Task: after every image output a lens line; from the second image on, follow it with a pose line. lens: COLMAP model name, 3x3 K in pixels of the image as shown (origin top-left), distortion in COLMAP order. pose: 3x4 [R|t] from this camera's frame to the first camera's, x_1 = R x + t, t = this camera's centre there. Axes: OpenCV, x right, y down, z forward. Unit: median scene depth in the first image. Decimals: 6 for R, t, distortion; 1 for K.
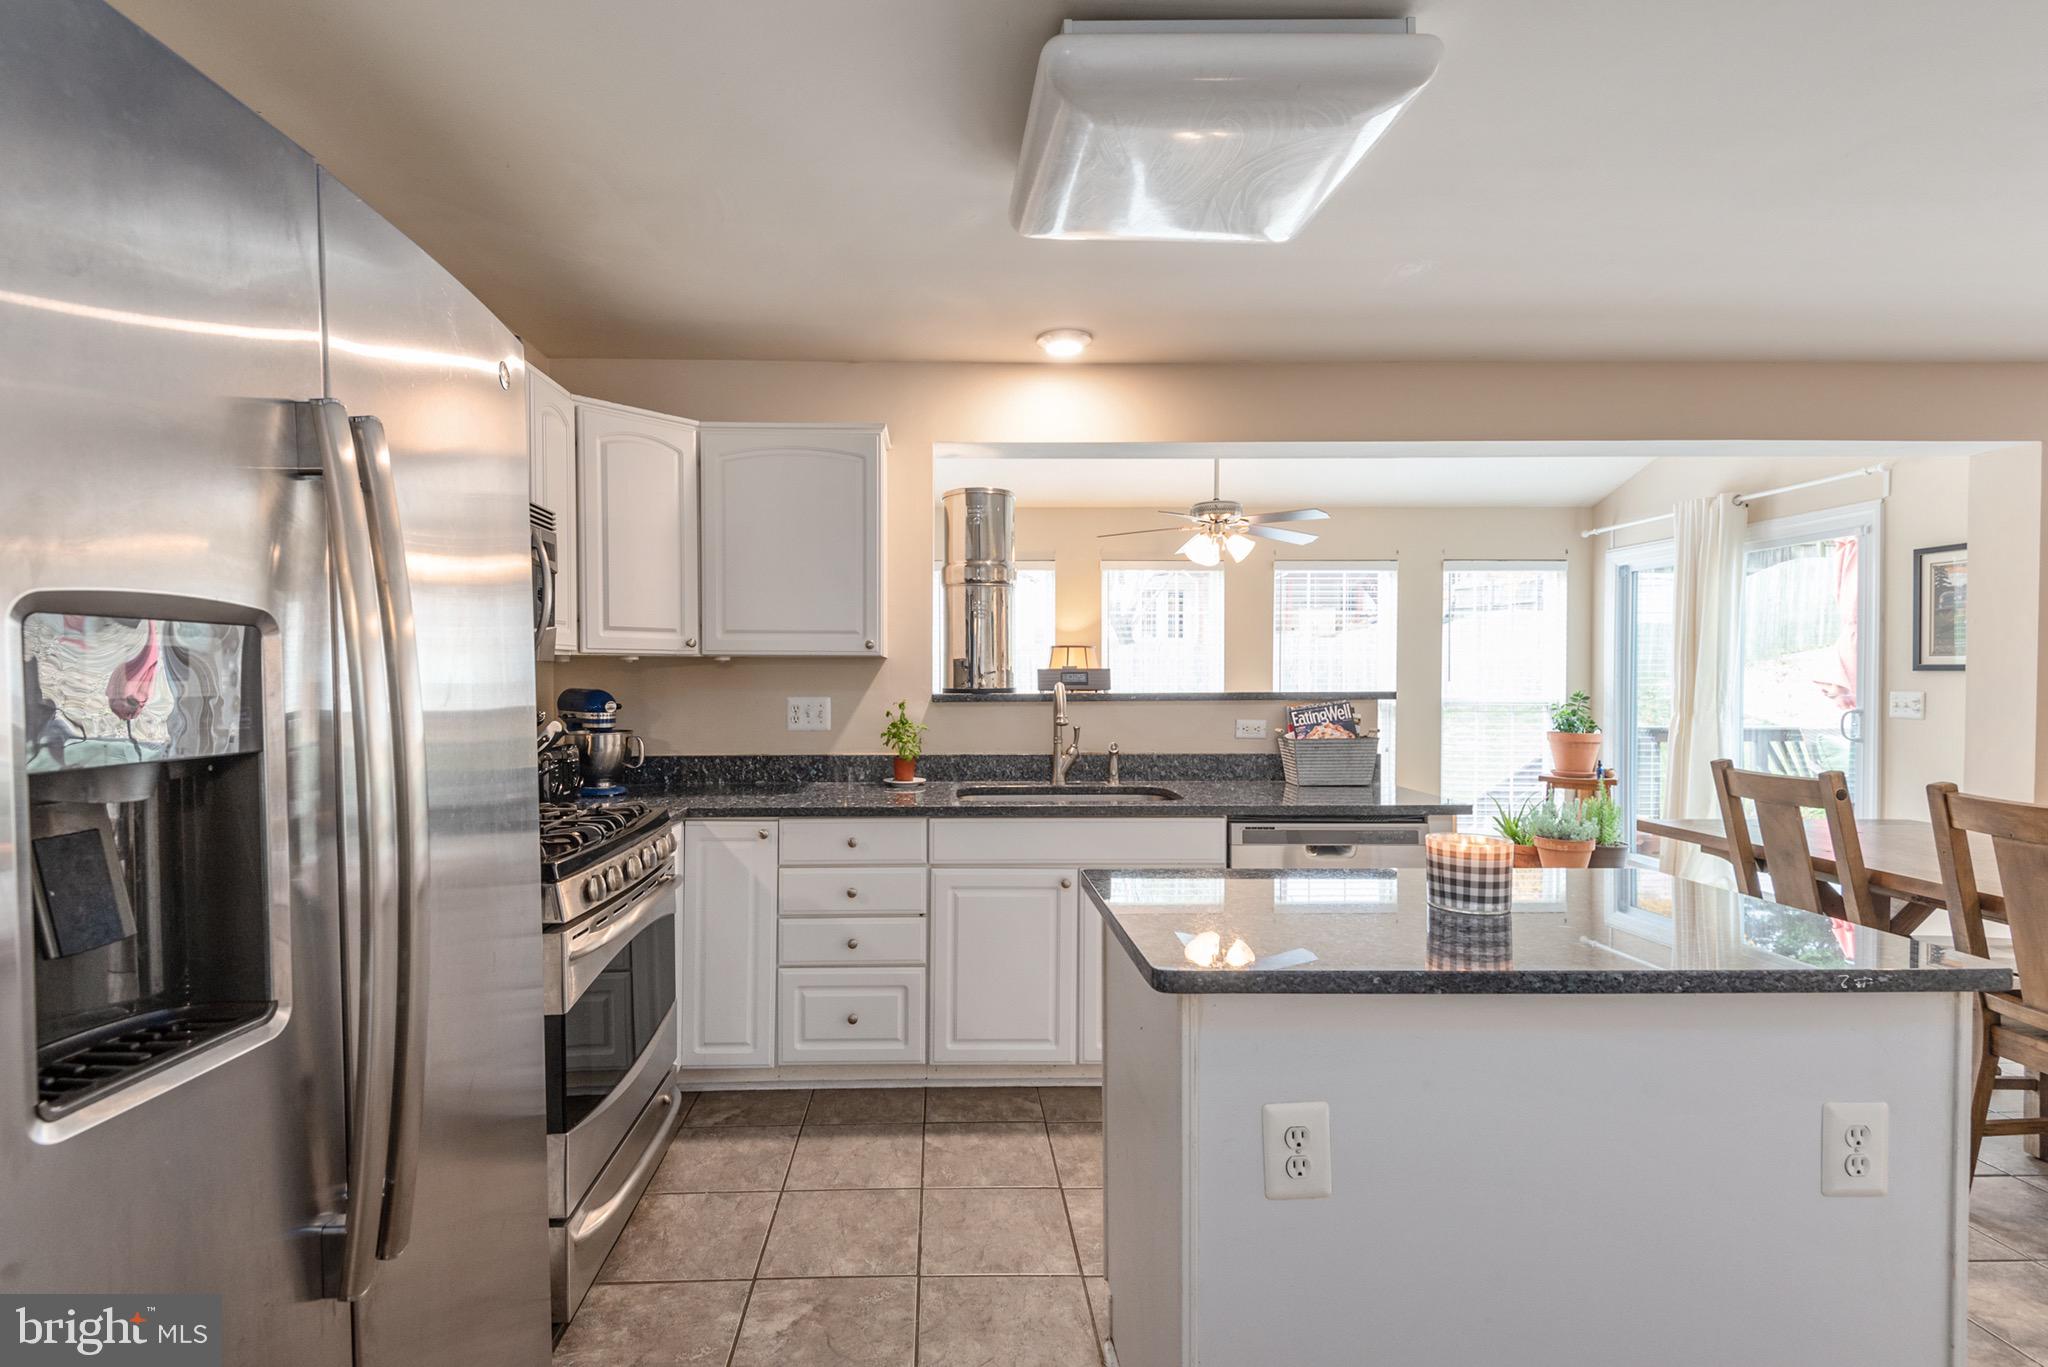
lens RADIAL K [[941.8, 0, 962.3], [0, 941.8, 696.6], [0, 0, 1]] dist [0.009757, -0.001237]
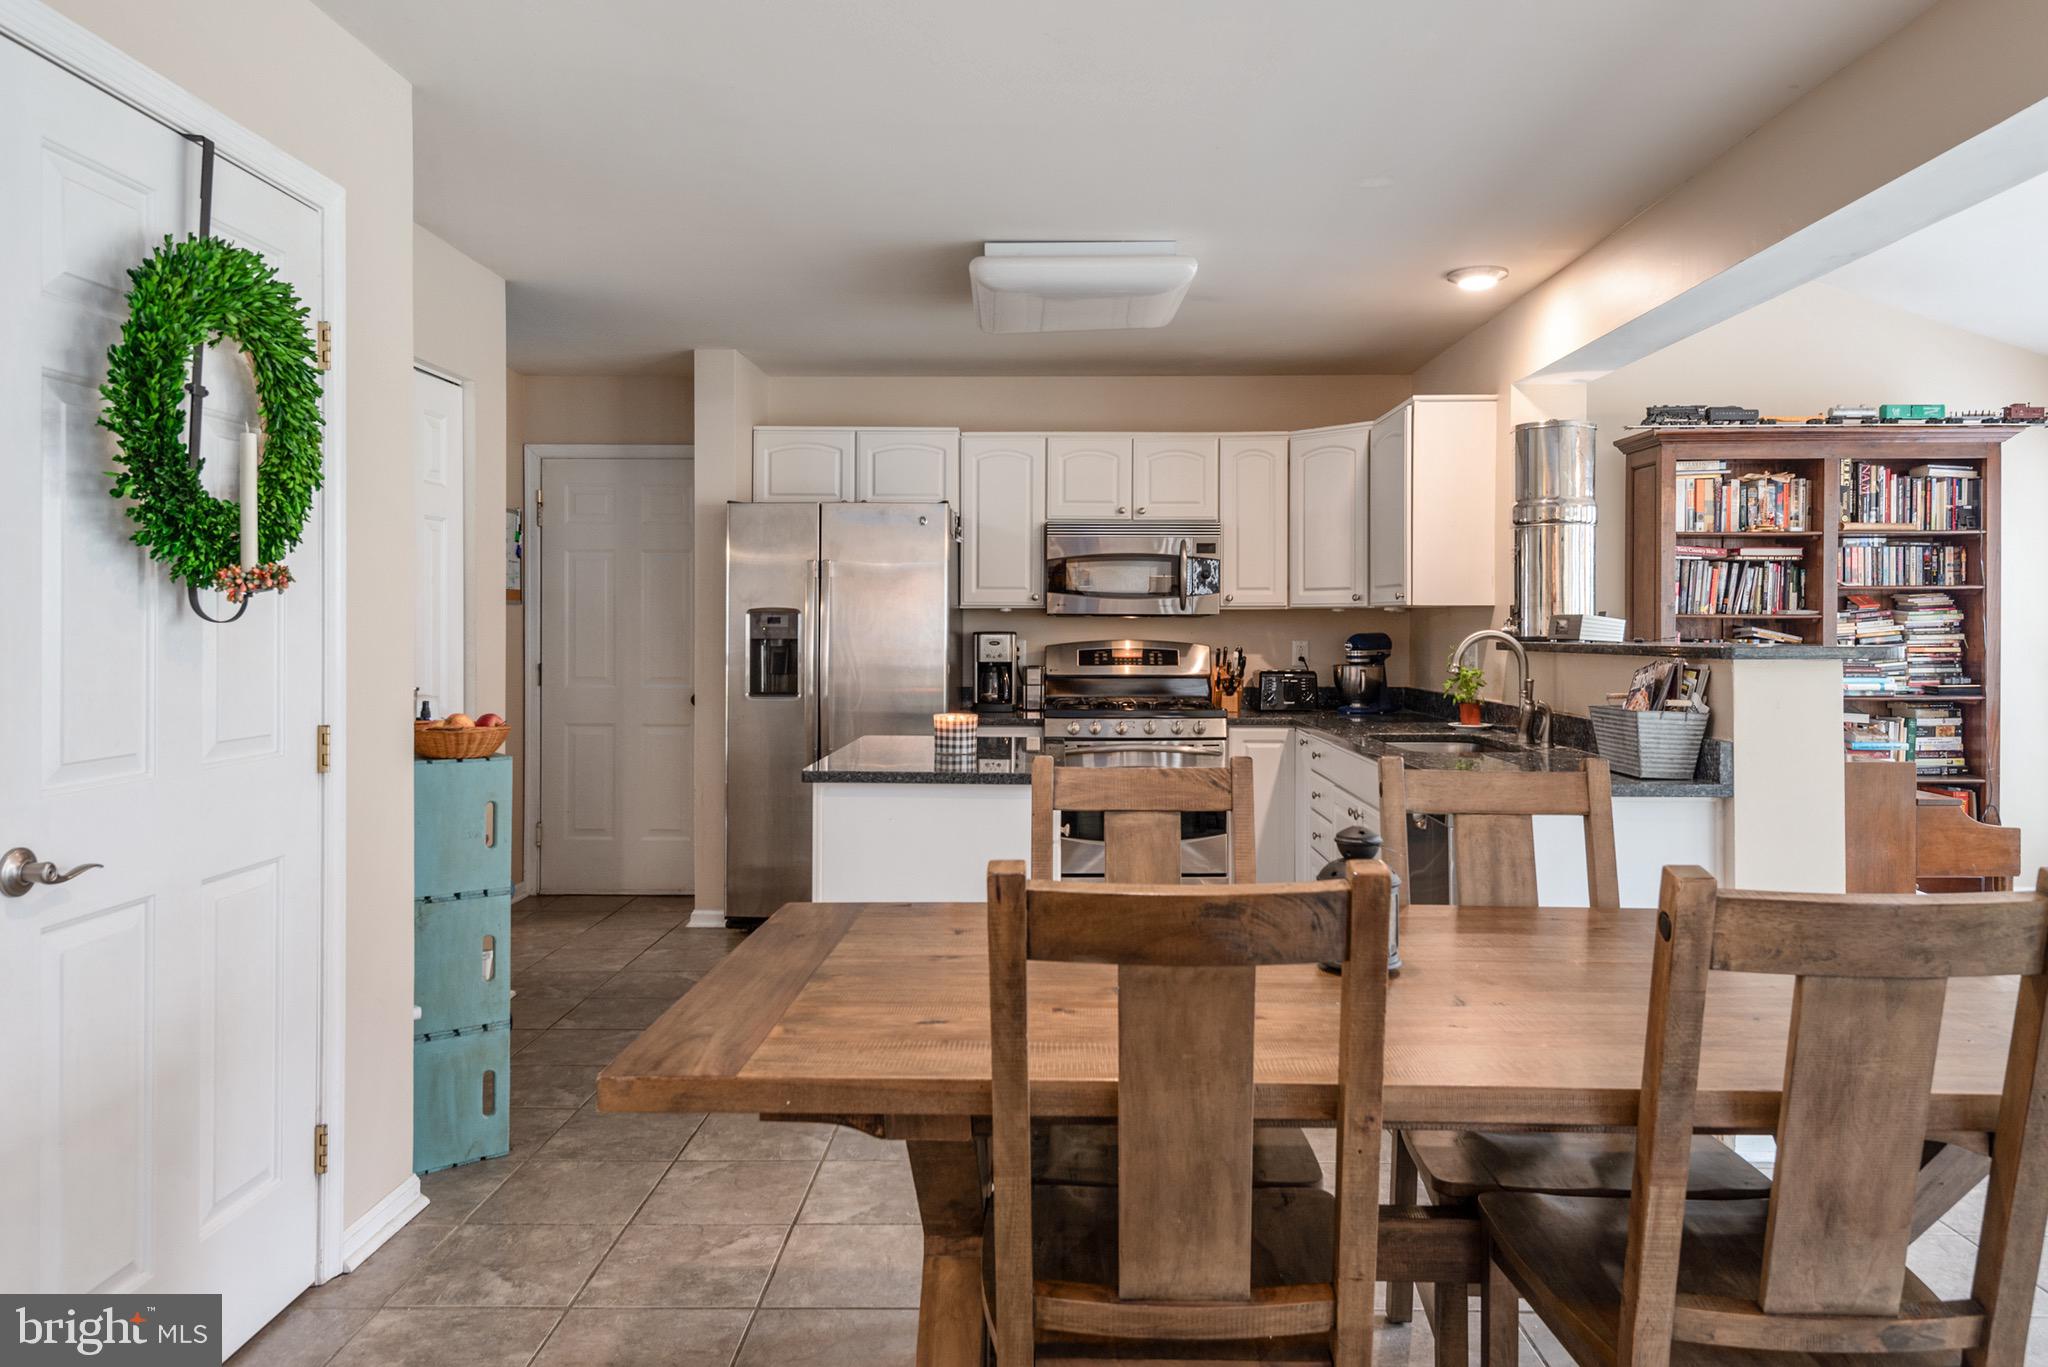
lens RADIAL K [[1385.6, 0, 1014.9], [0, 1385.6, 629.2], [0, 0, 1]] dist [0.001923, -0.001990]
pose [[-0.065022, 0.003968, -0.997876, 1.469629], [-0.021451, 0.999755, 0.005373, -0.012513], [0.997653, 0.021755, -0.064921, 0.593442]]
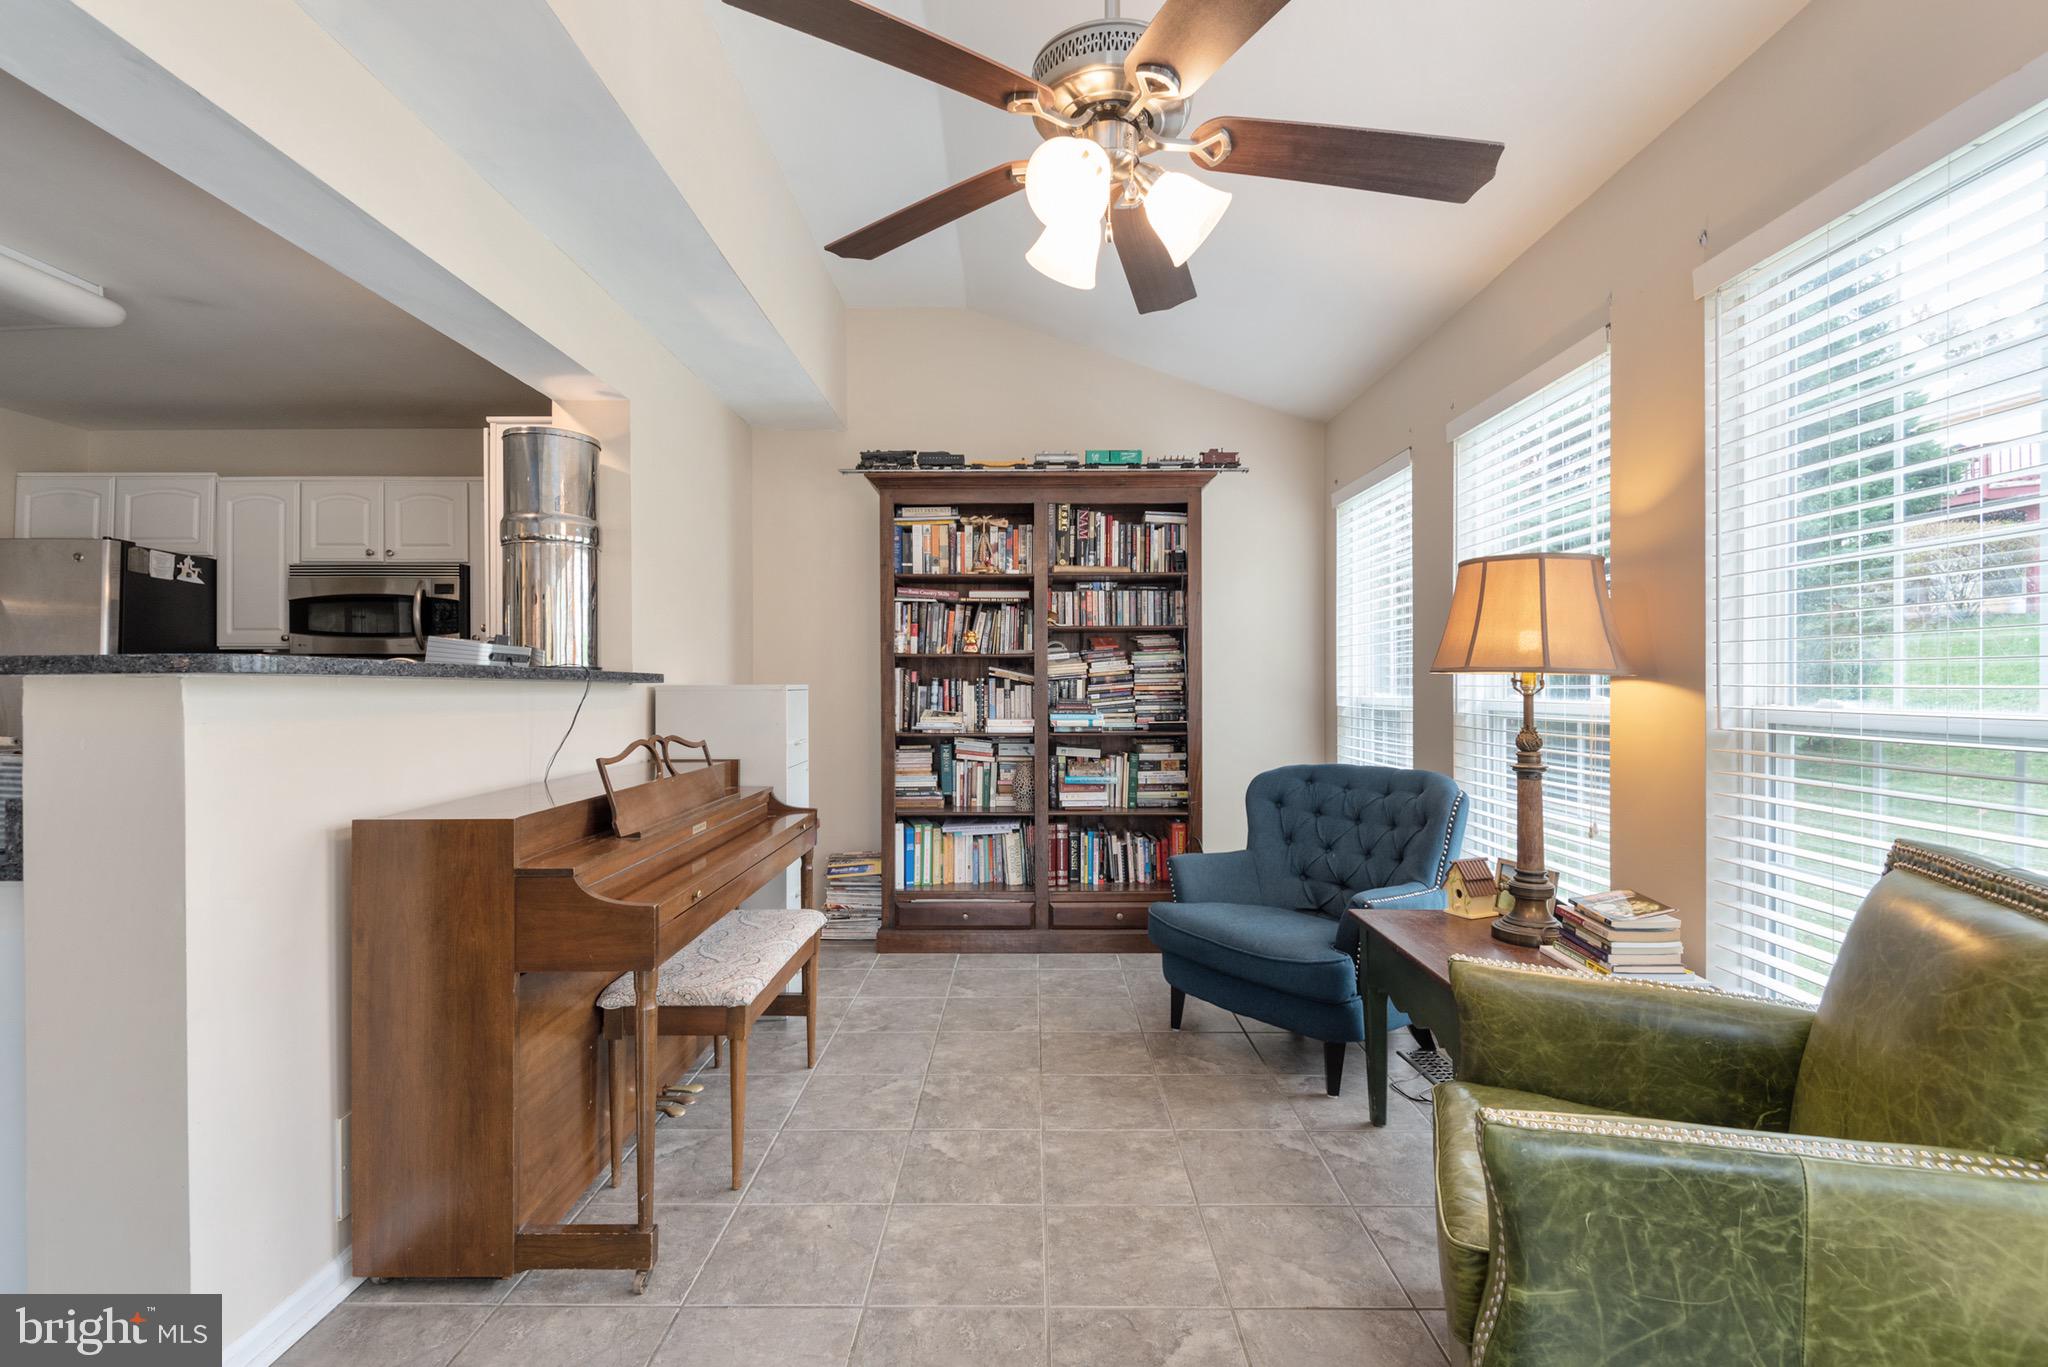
lens RADIAL K [[941.8, 0, 1030.9], [0, 941.8, 680.8], [0, 0, 1]] dist [0.009757, -0.001237]
pose [[-0.037407, -0.004771, -0.999289, 0.891533], [-0.020489, 0.999782, -0.004006, -0.002602], [0.999090, 0.020325, -0.037496, 1.535733]]
